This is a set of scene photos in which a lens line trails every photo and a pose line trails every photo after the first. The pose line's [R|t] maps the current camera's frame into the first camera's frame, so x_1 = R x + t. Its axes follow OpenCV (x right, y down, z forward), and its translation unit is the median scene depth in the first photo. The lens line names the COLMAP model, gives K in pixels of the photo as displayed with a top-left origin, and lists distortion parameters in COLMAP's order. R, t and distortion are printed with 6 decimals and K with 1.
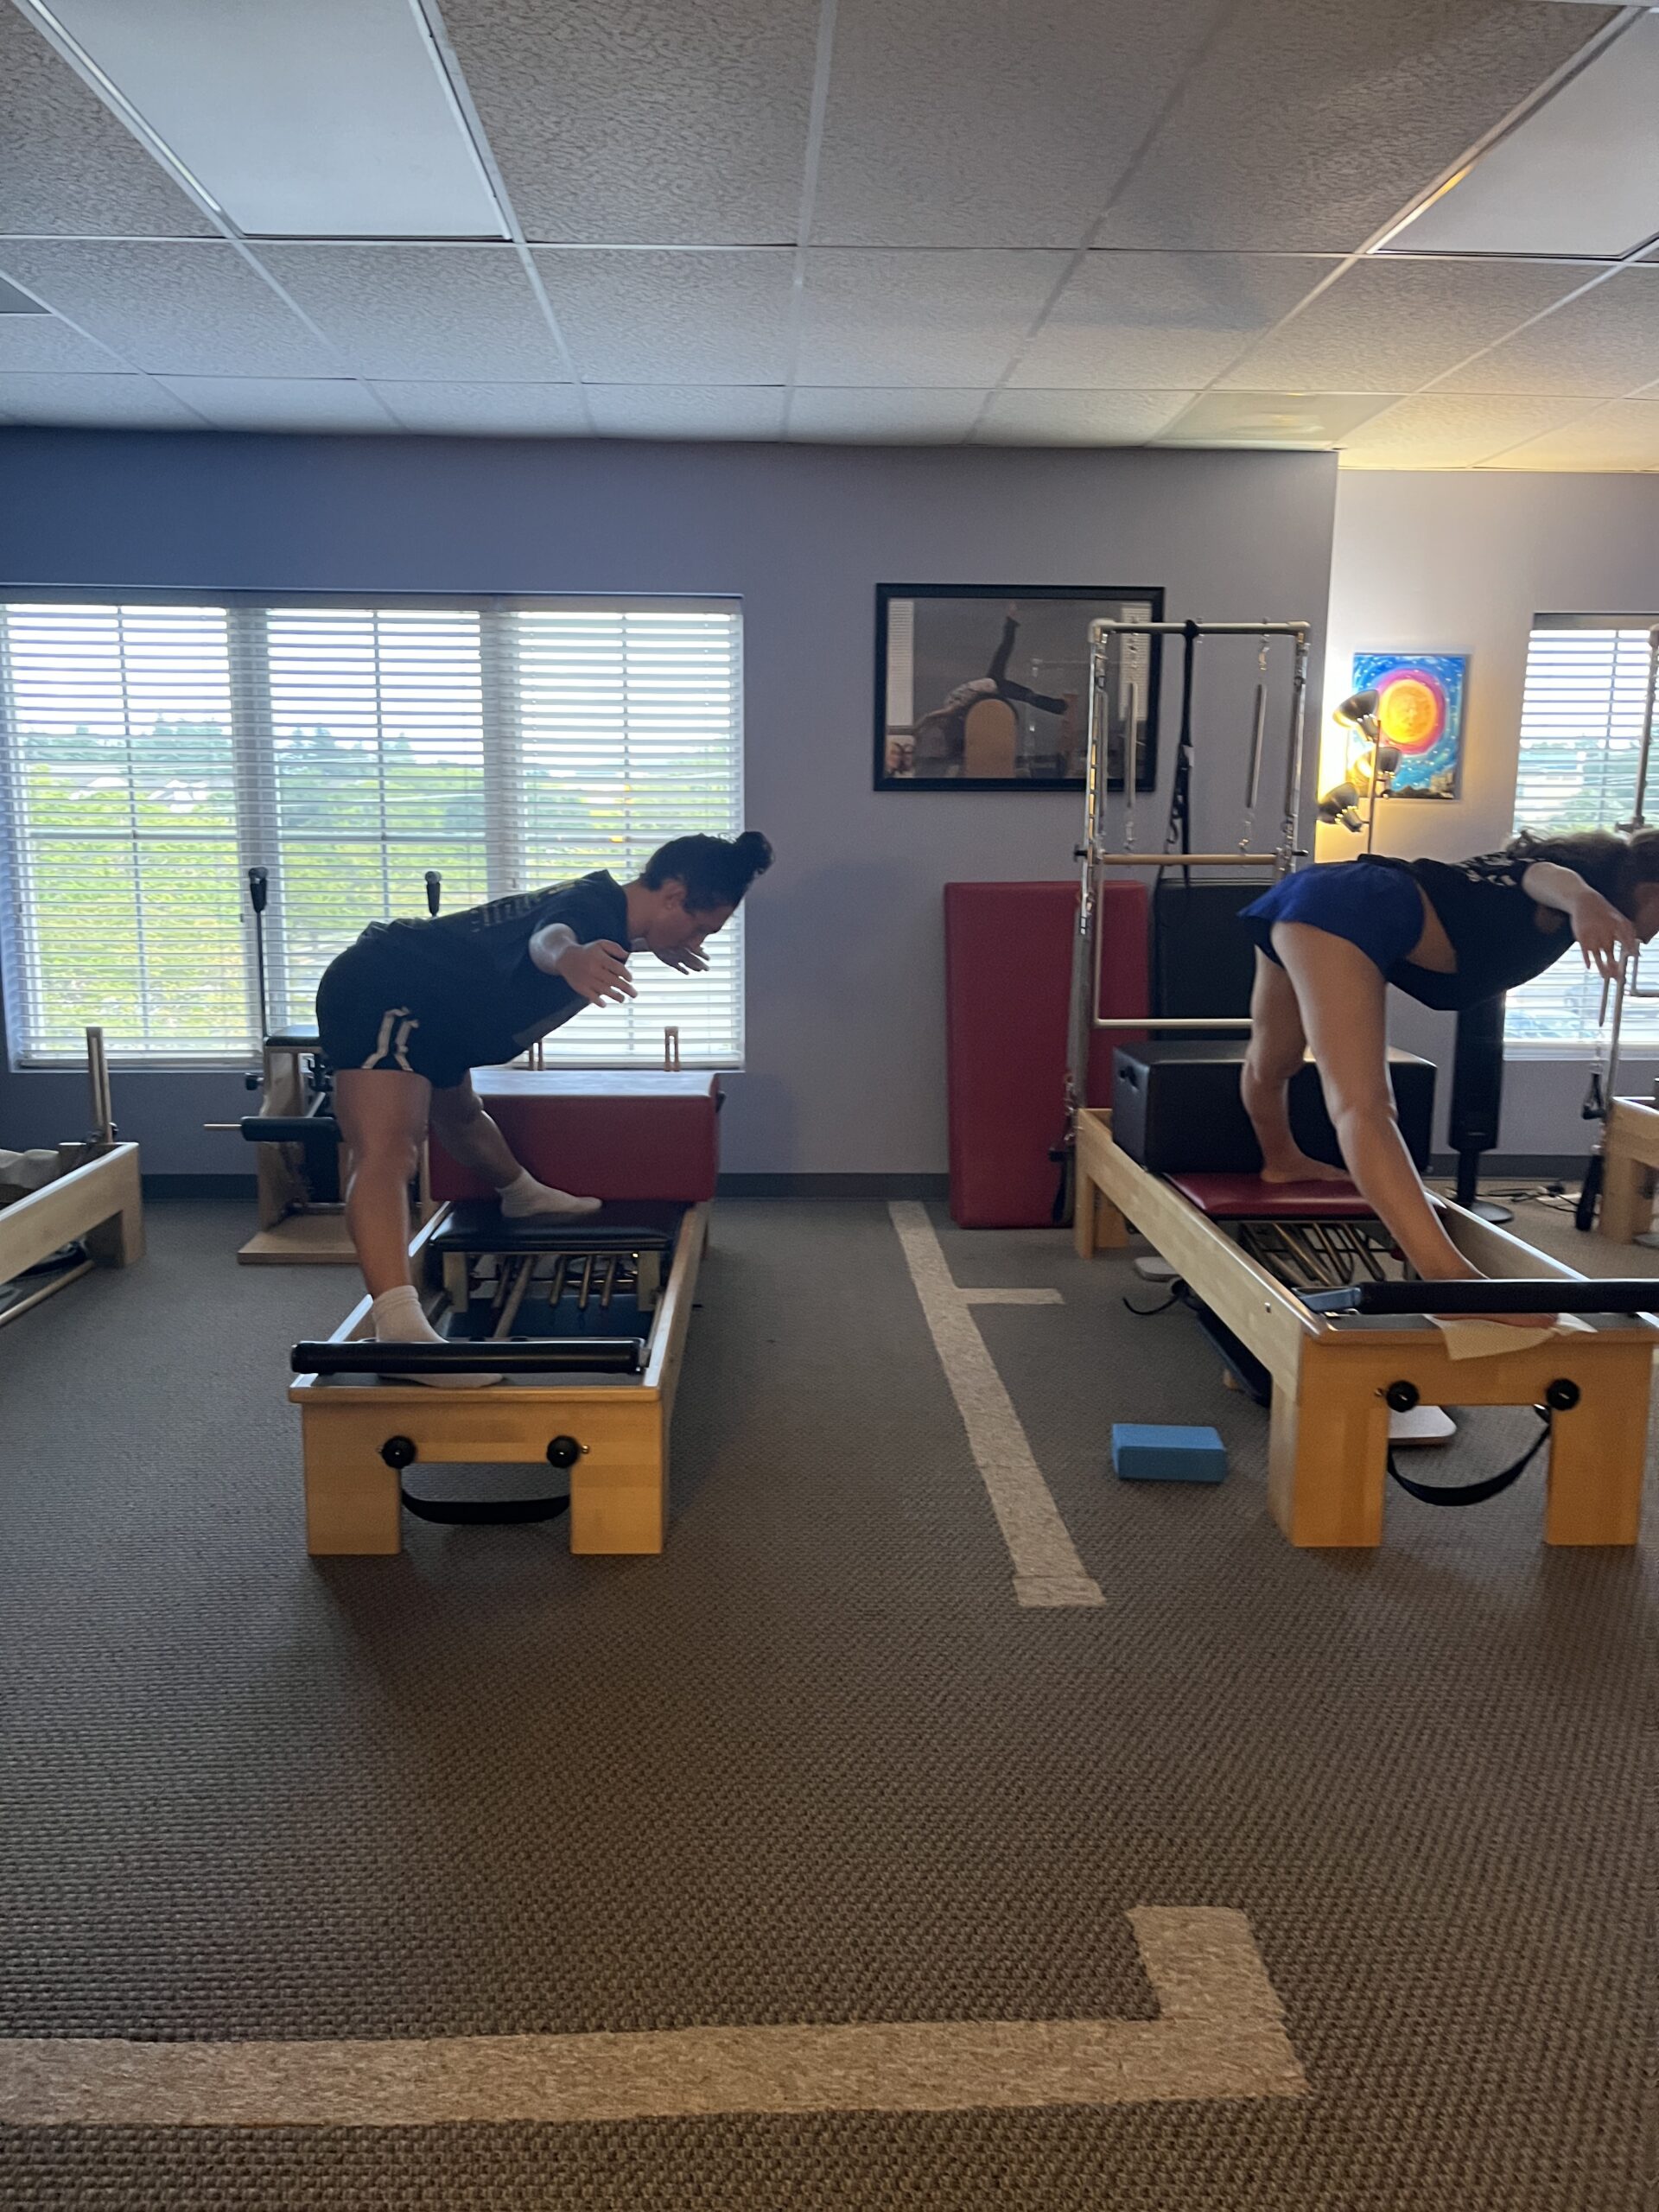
lens RADIAL K [[1617.1, 0, 832.9], [0, 1617.1, 1121.2], [0, 0, 1]] dist [0.048652, -0.064261]
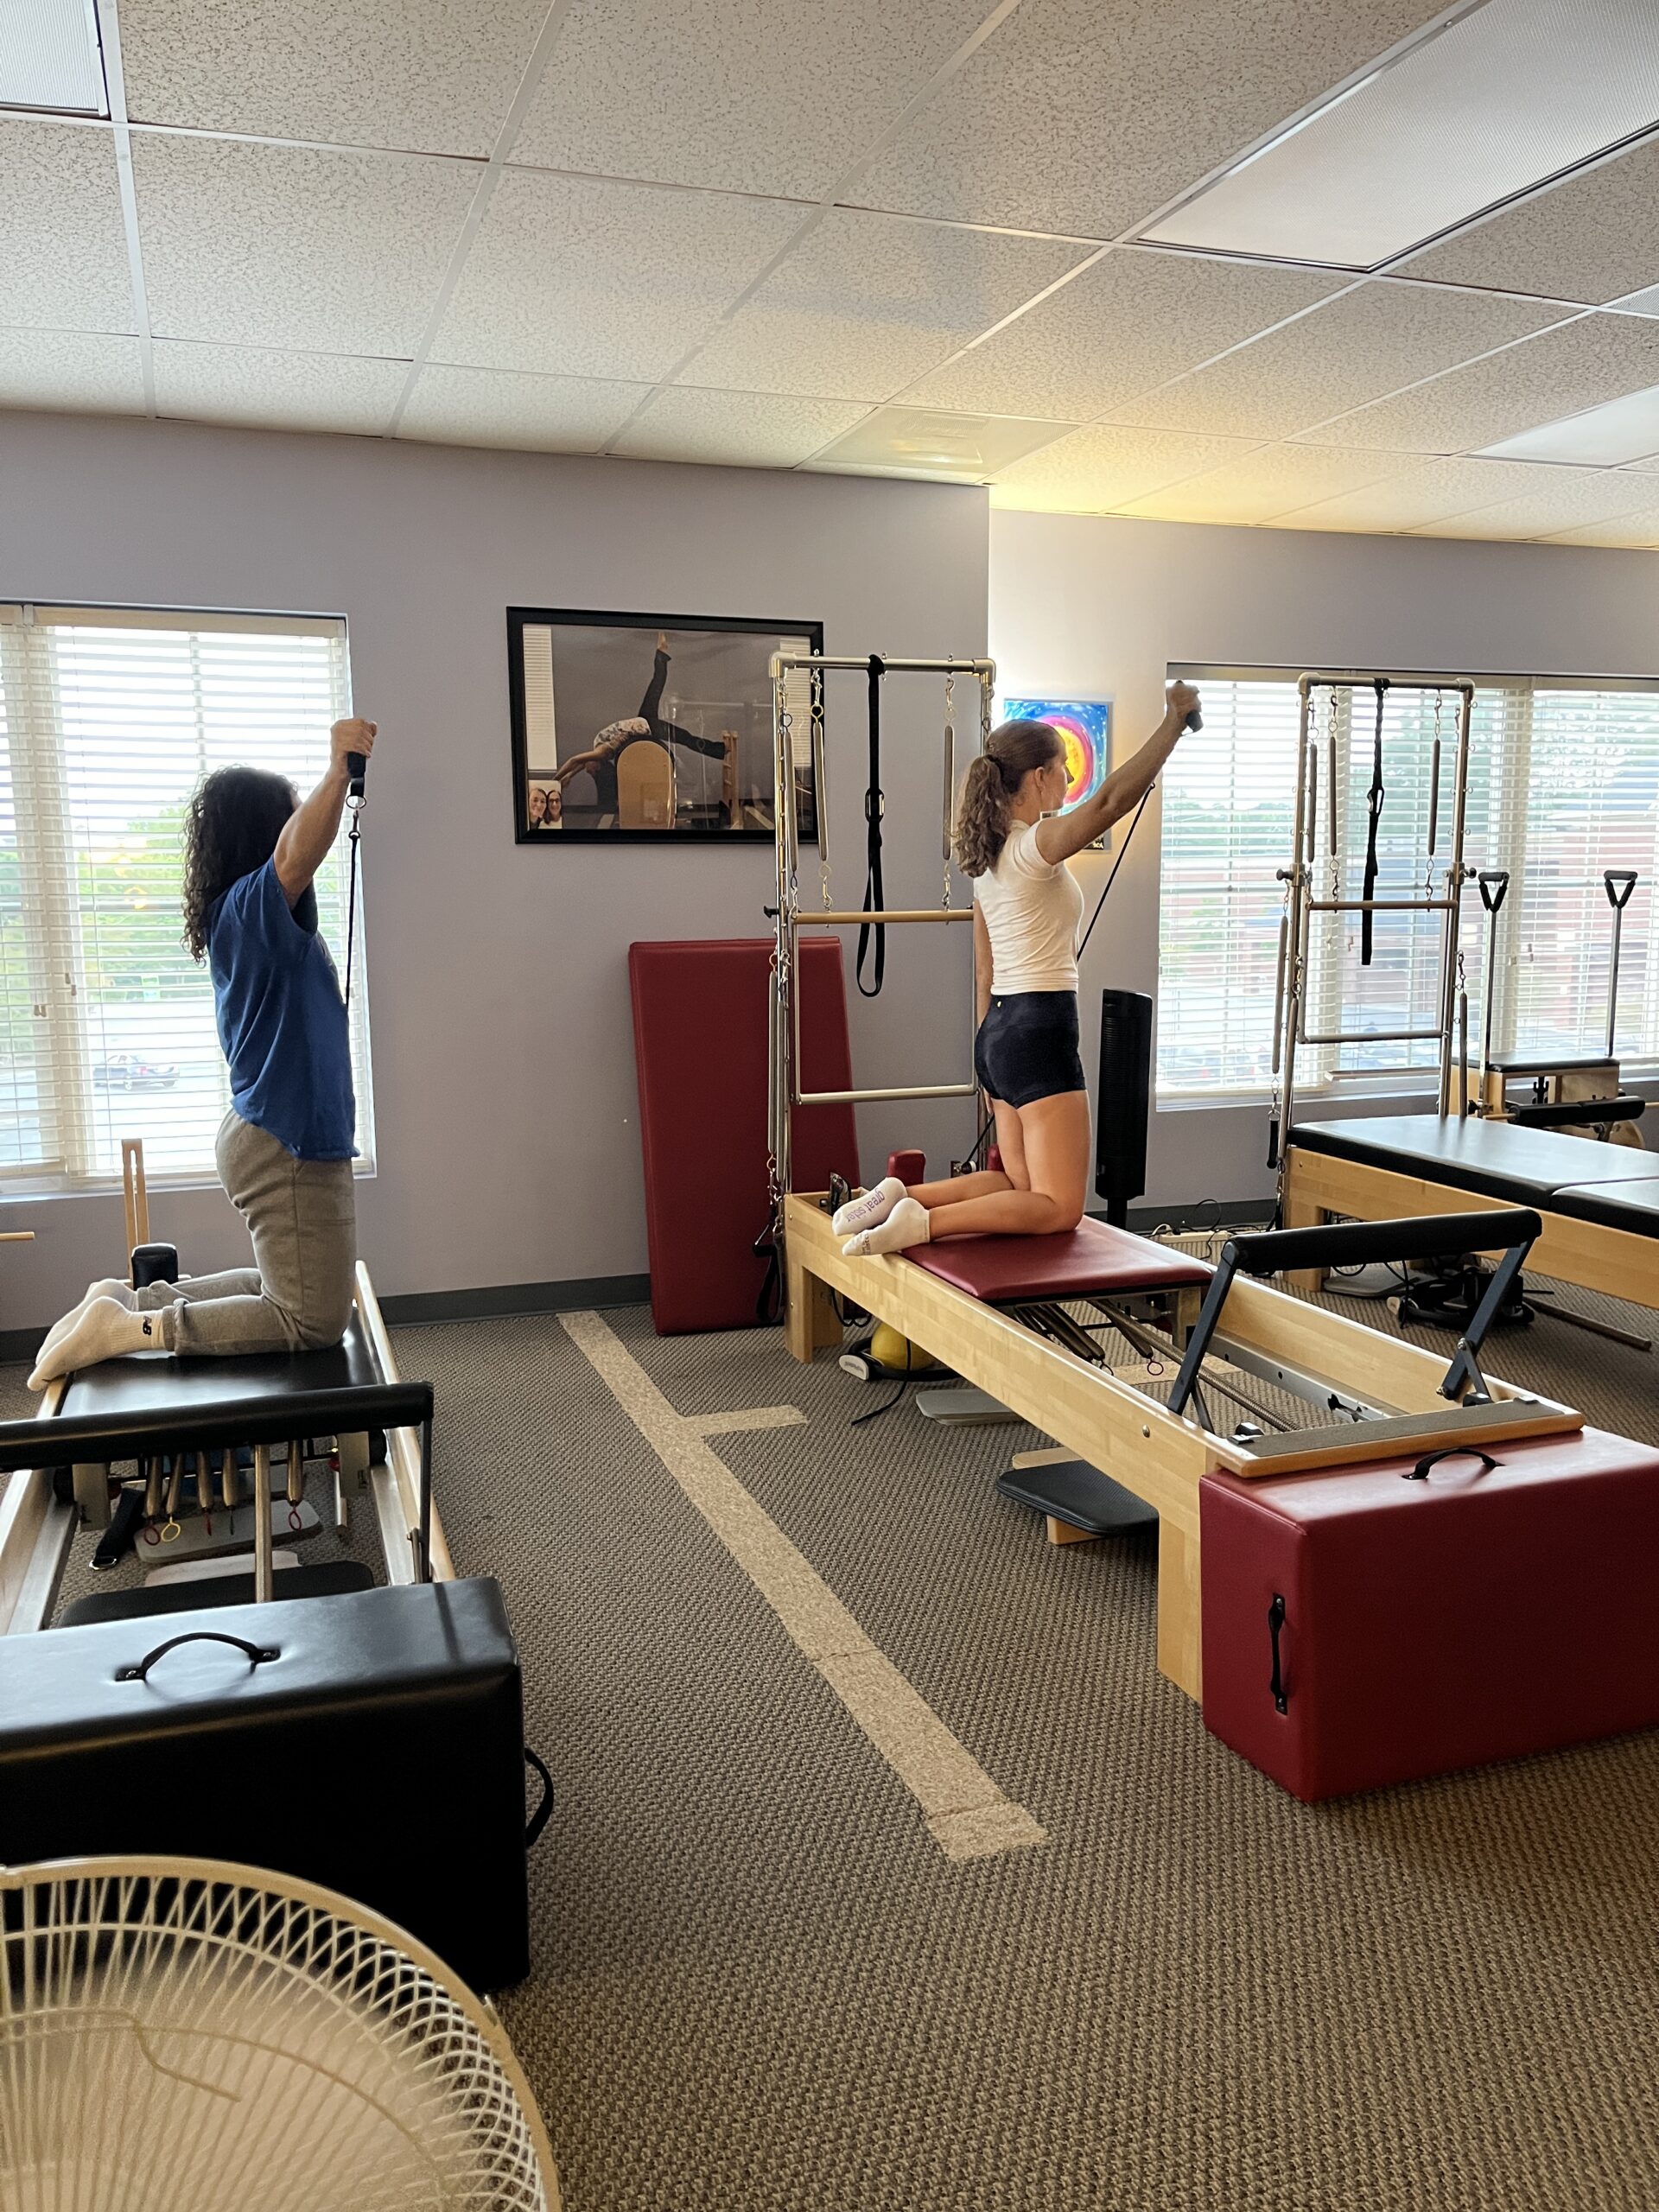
lens RADIAL K [[1617.1, 0, 814.2], [0, 1617.1, 1136.3], [0, 0, 1]] dist [0.048652, -0.064261]
pose [[0.956908, -0.060244, 0.284075, -0.085437], [0.067648, 0.997576, -0.016315, -0.024976], [-0.282404, 0.034829, 0.958663, 0.139893]]
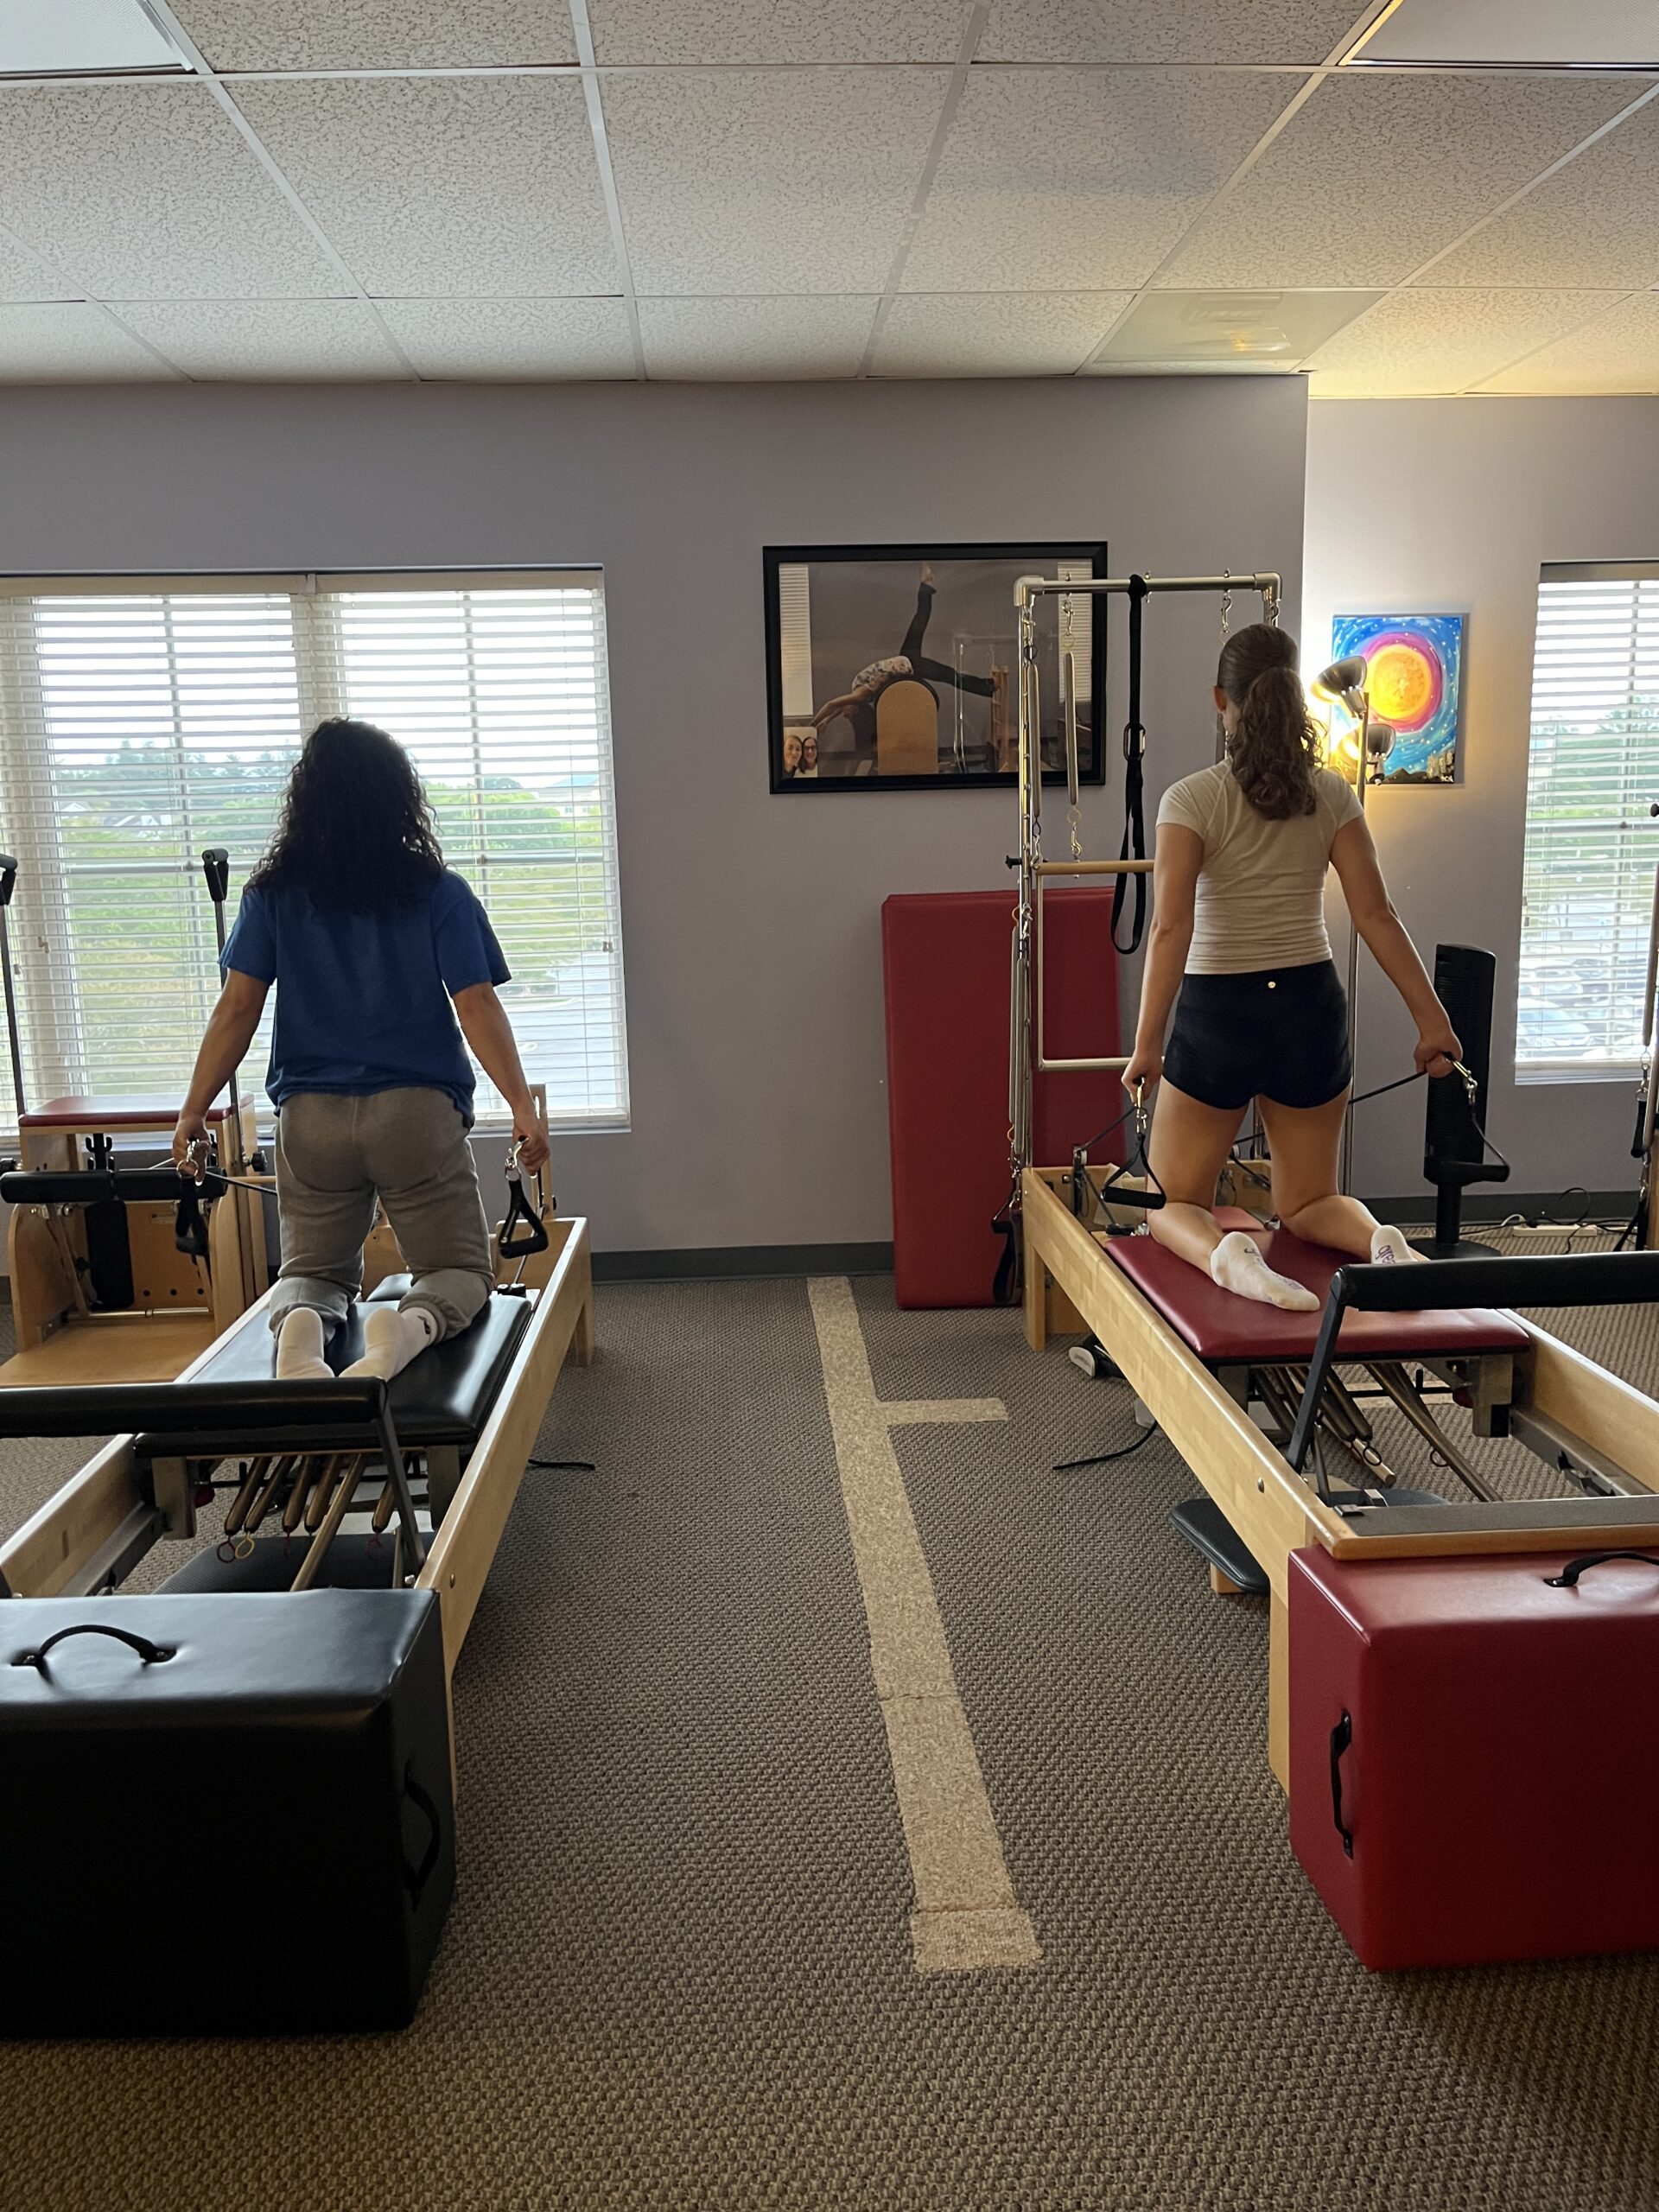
lens RADIAL K [[1617.1, 0, 840.9], [0, 1617.1, 1118.9], [0, 0, 1]] dist [0.048652, -0.064261]
pose [[0.999347, -0.033597, 0.013302, 0.048514], [0.033658, 0.999424, -0.004411, -0.033265], [-0.013146, 0.004856, 0.999902, 0.174573]]
